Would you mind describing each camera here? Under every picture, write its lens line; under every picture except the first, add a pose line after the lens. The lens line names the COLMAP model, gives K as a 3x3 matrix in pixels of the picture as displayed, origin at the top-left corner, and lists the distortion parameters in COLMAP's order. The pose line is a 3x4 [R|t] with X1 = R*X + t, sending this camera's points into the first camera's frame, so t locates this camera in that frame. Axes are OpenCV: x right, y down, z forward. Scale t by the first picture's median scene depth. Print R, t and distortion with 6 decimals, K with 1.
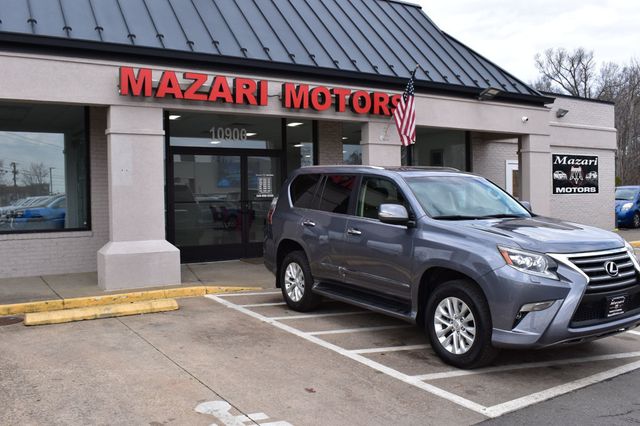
lens RADIAL K [[591.1, 0, 320.0], [0, 591.1, 213.0], [0, 0, 1]] dist [-0.079925, 0.005109]
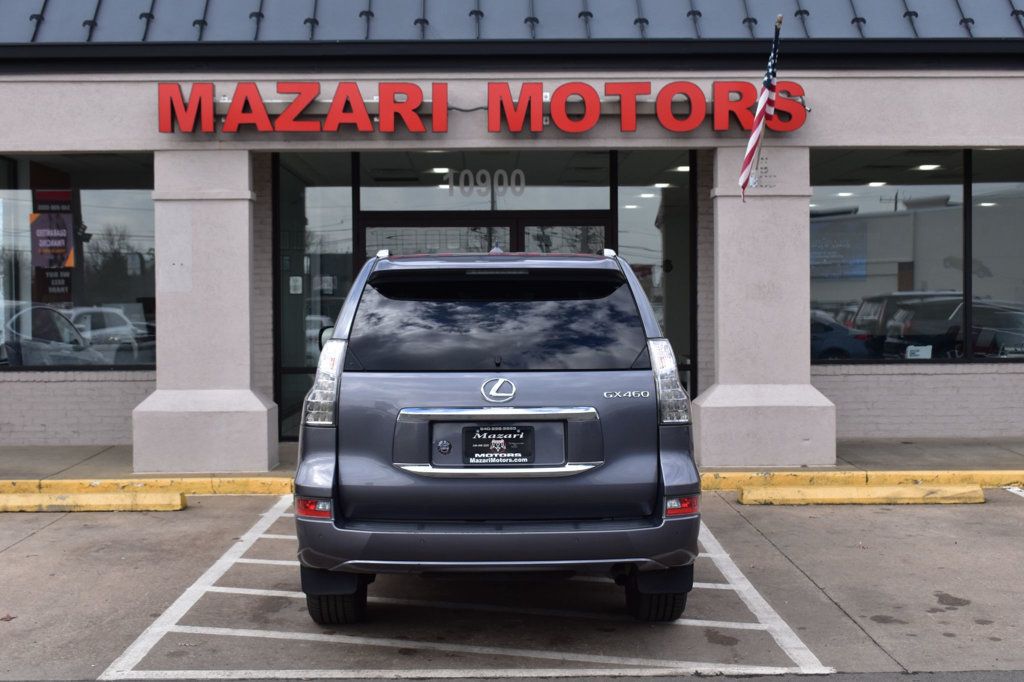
lens RADIAL K [[1494.7, 0, 512.0], [0, 1494.7, 341.0], [0, 0, 1]] dist [-0.031922, -0.016120]
pose [[0.852958, 0.021814, -0.521523, 0.709991], [-0.020614, 0.999755, 0.008104, -0.017359], [0.521572, 0.003838, 0.853199, -0.064920]]
